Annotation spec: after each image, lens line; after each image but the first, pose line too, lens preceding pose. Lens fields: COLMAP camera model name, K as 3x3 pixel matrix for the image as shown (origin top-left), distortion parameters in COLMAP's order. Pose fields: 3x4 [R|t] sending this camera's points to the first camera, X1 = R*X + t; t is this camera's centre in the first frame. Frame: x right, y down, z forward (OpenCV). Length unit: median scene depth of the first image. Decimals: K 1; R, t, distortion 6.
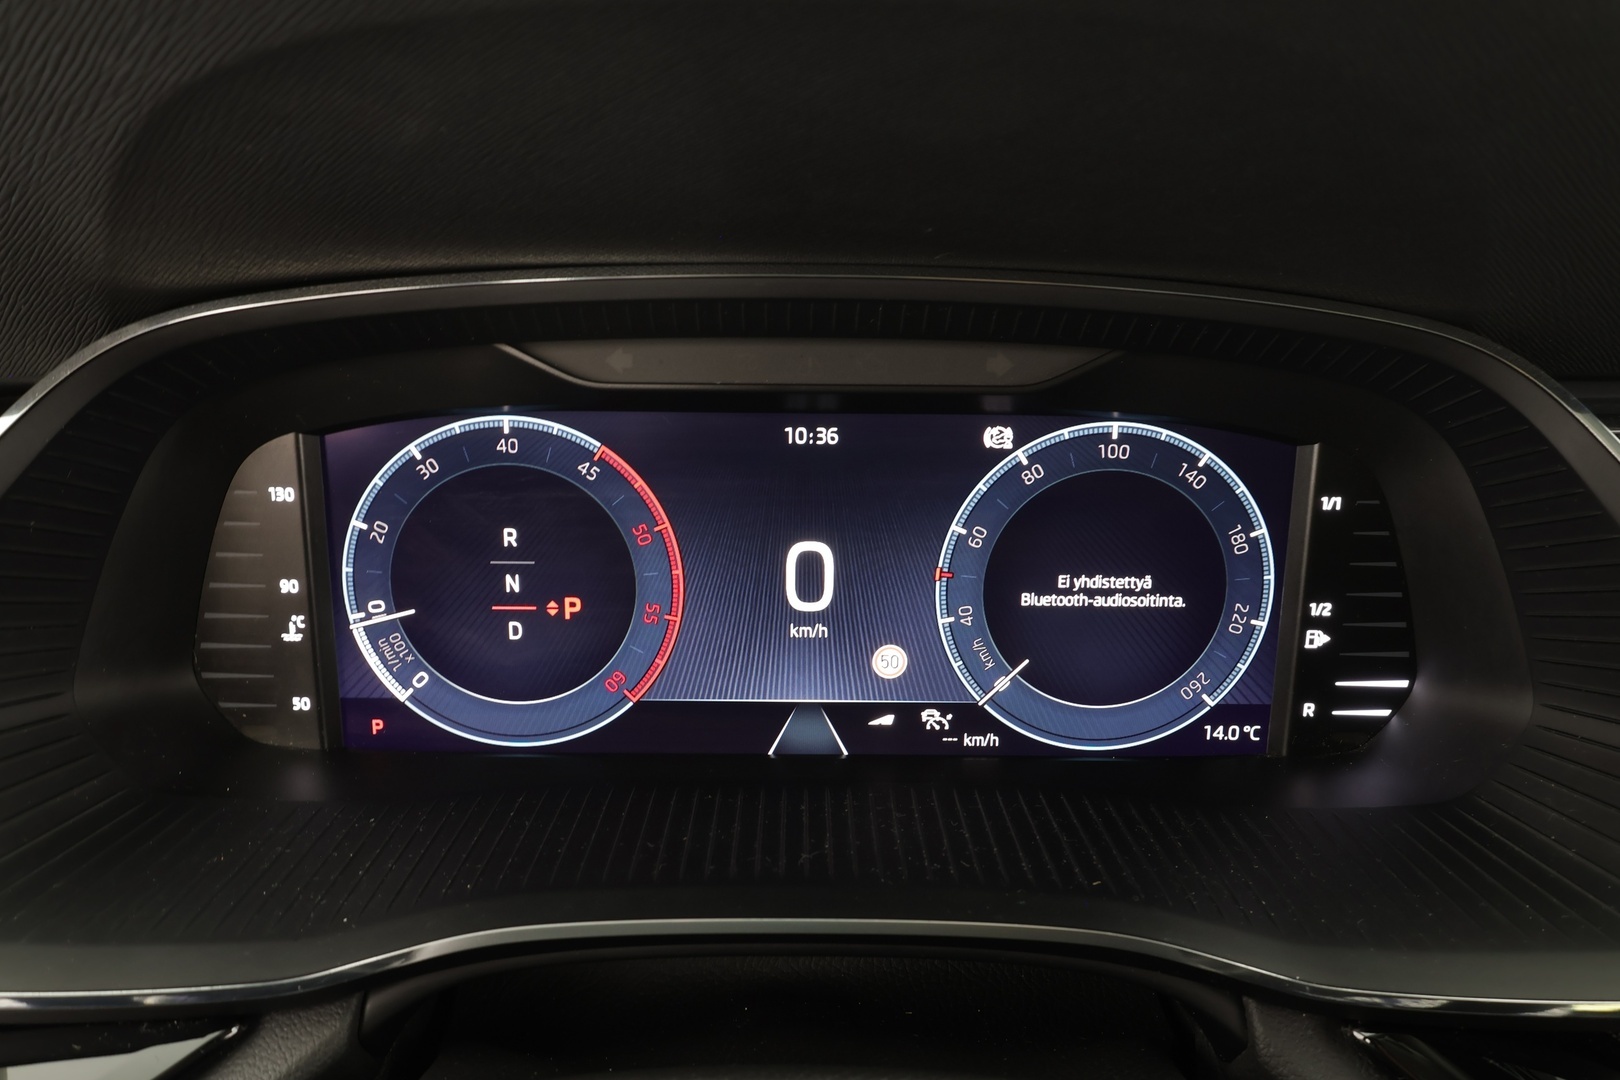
lens RADIAL K [[1117.5, 0, 801.4], [0, 1117.5, 543.4], [0, 0, 1]] dist [-0.002111, -0.004817]
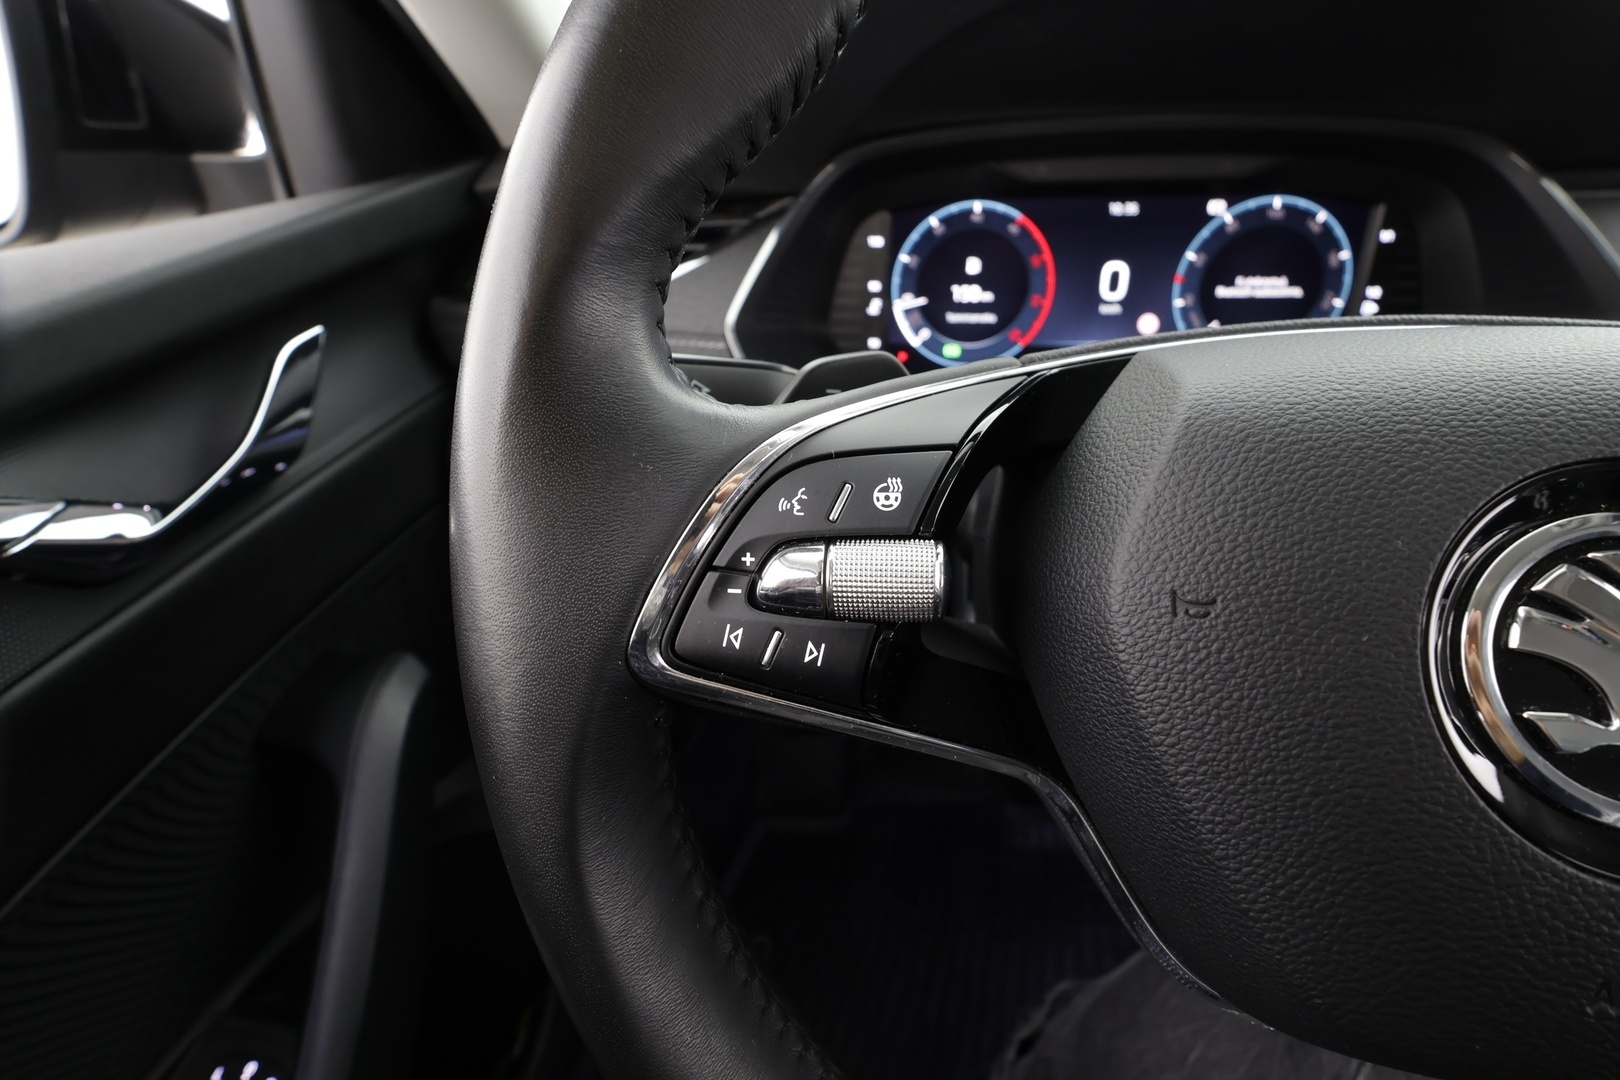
lens RADIAL K [[751.1, 0, 809.2], [0, 751.1, 540.3], [0, 0, 1]] dist [-0.014278, 0.001175]
pose [[0.990687, 0.026980, -0.133456, -0.366310], [-0.003380, 0.984741, 0.173993, 0.271756], [0.136114, -0.171922, 0.975662, -0.551712]]
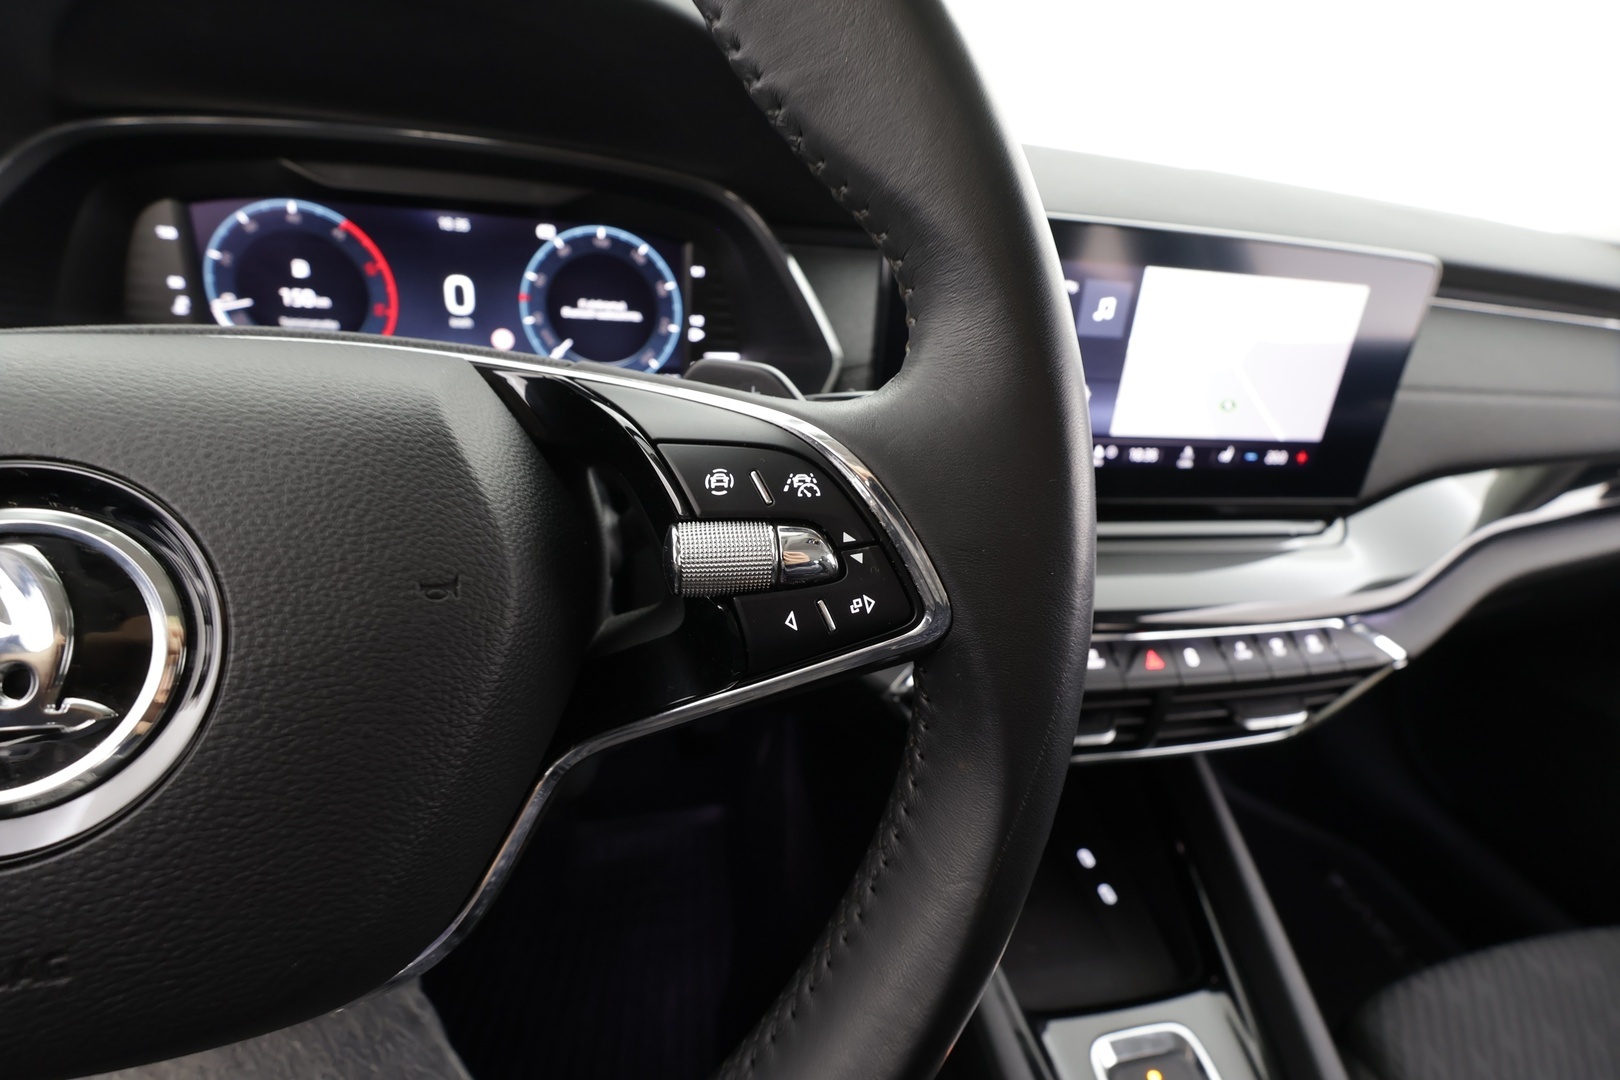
lens RADIAL K [[751.1, 0, 816.2], [0, 751.1, 541.5], [0, 0, 1]] dist [-0.014278, 0.001175]
pose [[0.972246, -0.015700, 0.233434, 0.333426], [-0.018053, 0.989737, 0.141755, 0.283389], [-0.233264, -0.142035, 0.961984, -0.604154]]
